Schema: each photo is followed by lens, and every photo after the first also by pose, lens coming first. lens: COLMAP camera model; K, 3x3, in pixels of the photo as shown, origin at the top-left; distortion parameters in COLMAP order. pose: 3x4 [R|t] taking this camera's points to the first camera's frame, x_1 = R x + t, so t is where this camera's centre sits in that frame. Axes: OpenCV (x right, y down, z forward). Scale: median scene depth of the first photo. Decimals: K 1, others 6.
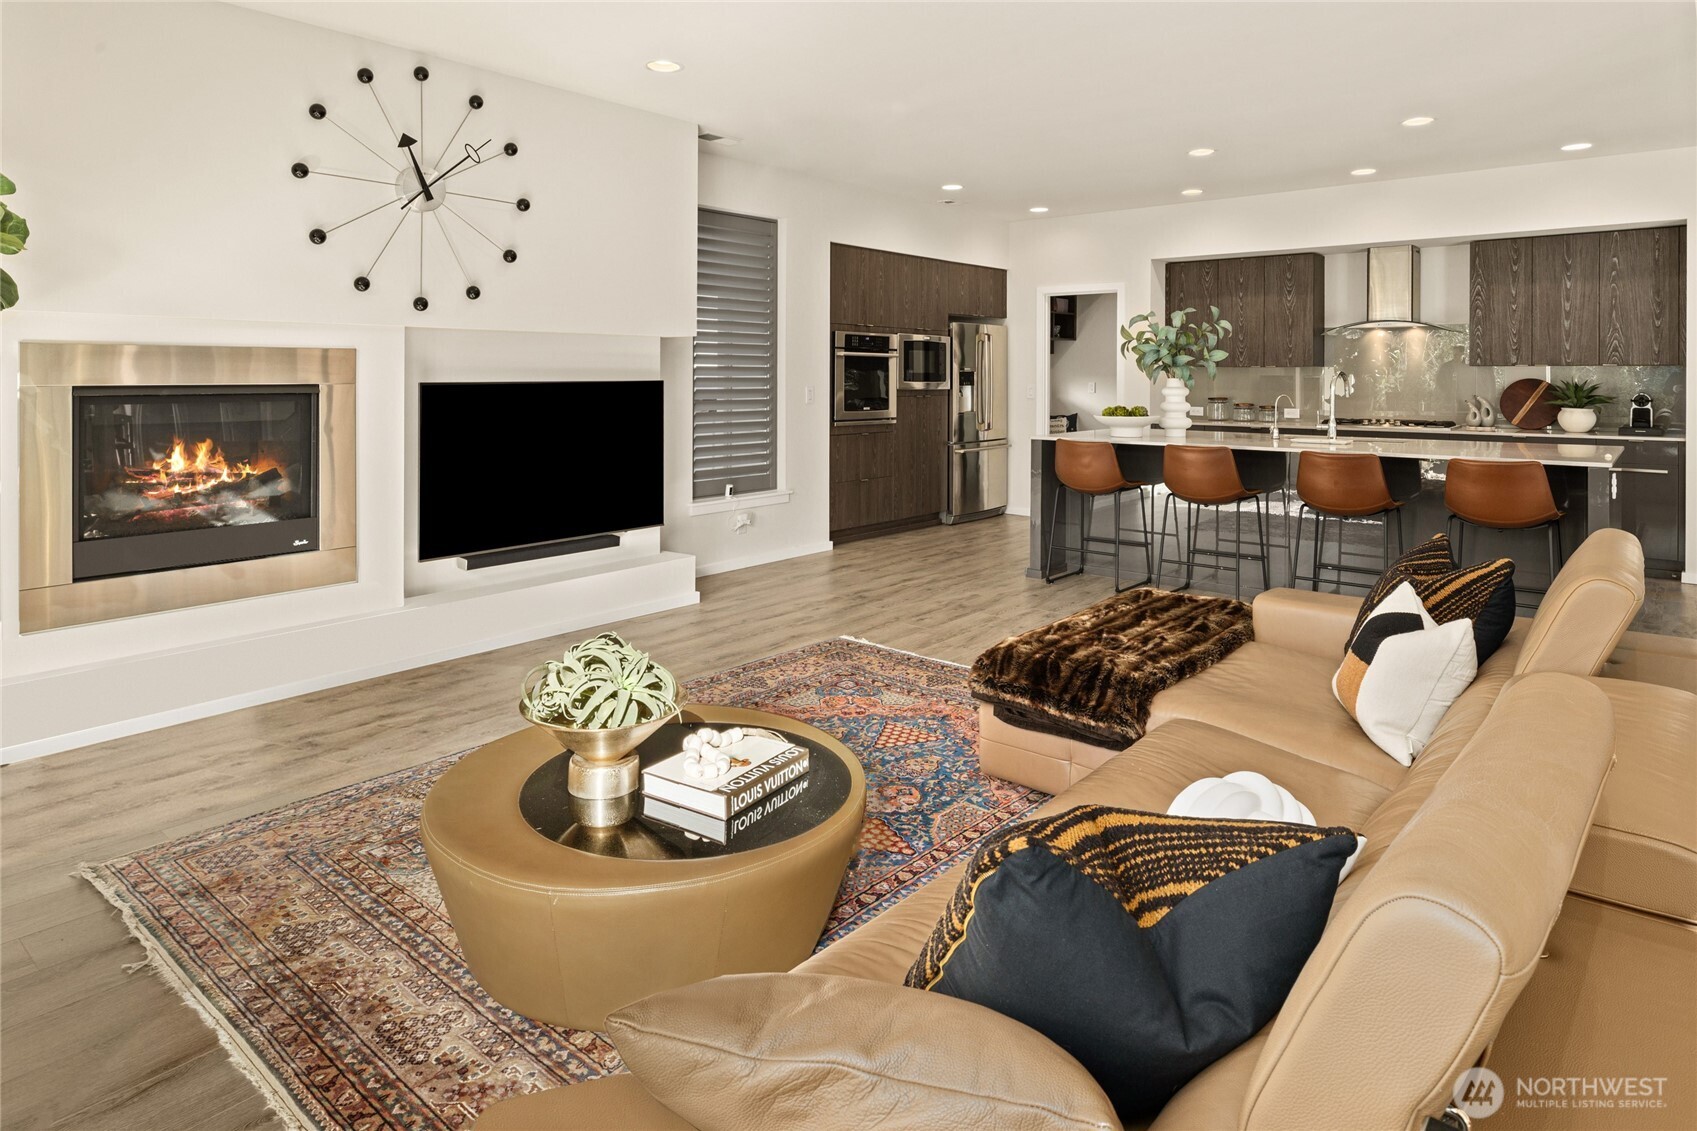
lens RADIAL K [[1004.8, 0, 850.4], [0, 1004.8, 375.3], [0, 0, 1]] dist [-0.003259, -0.000132]
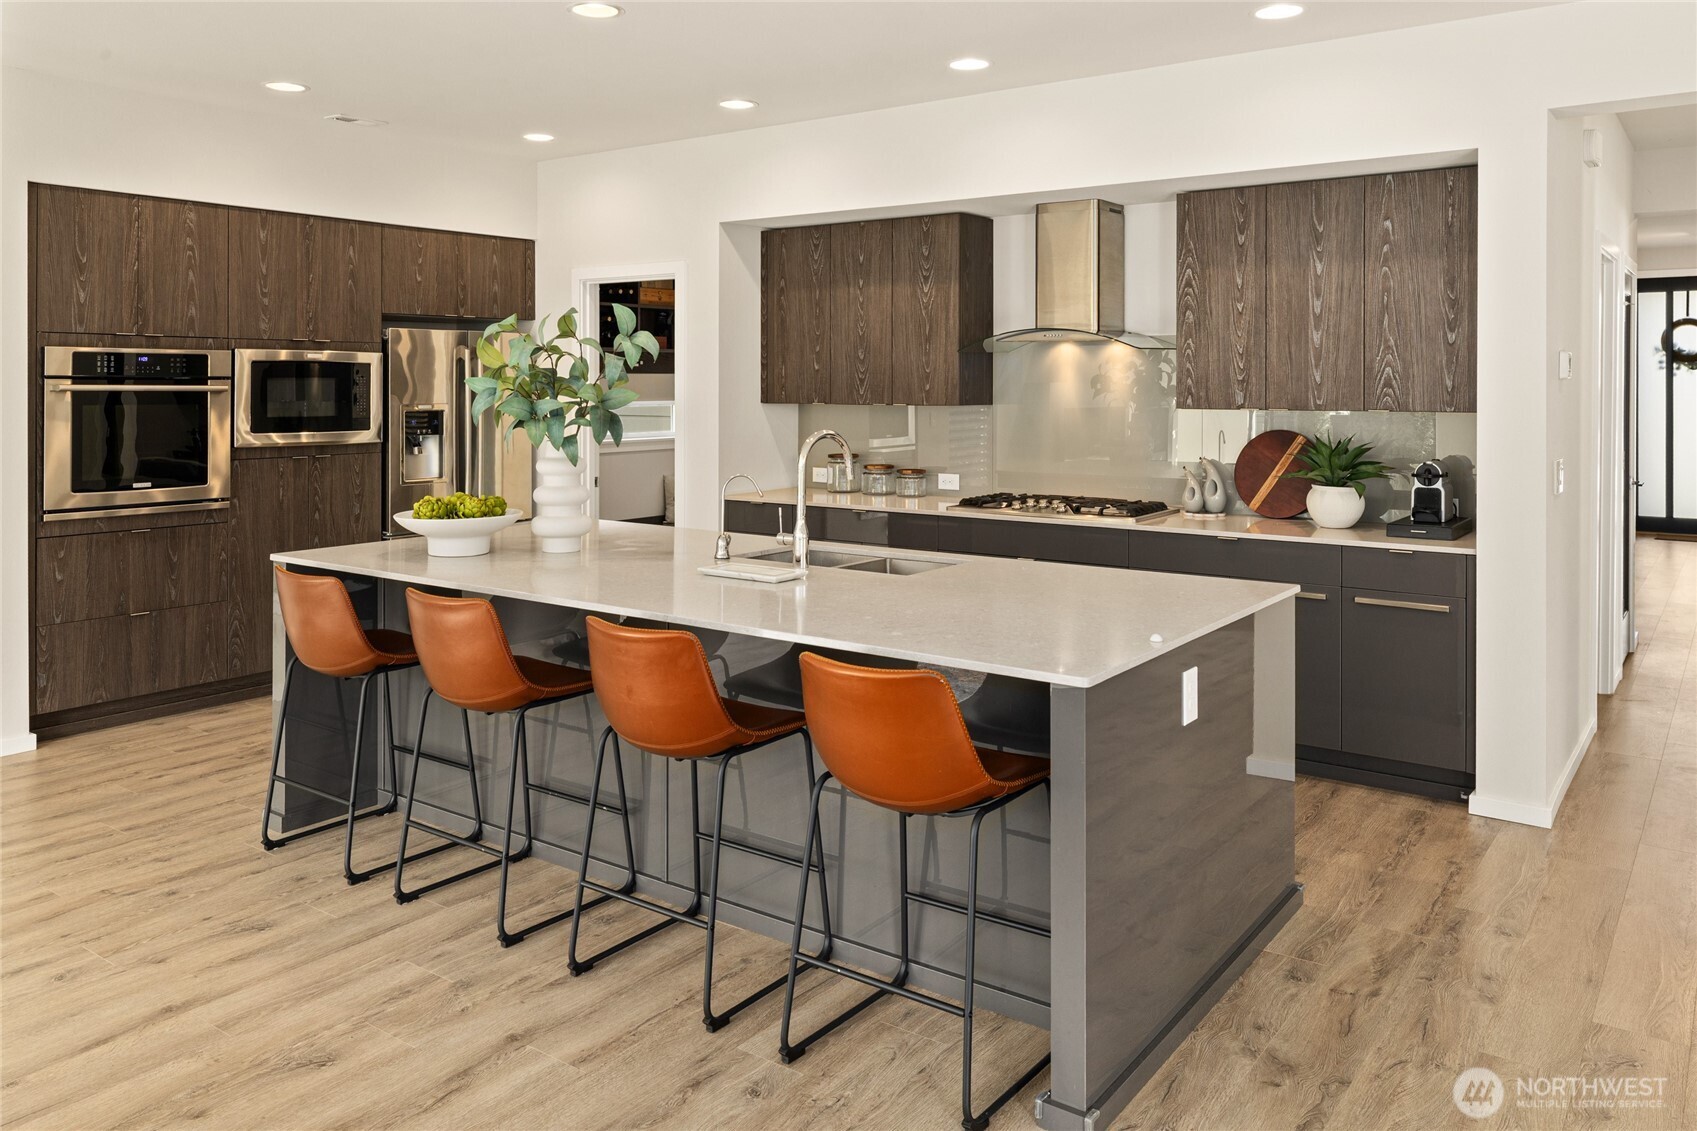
lens RADIAL K [[1253.2, 0, 884.7], [0, 1253.2, 385.2], [0, 0, 1]] dist [-0.005299, -0.002289]
pose [[0.996977, -0.001476, 0.077688, 0.393086], [0.001230, 0.999994, 0.003214, -0.025359], [-0.077693, -0.003109, 0.996973, 0.295305]]
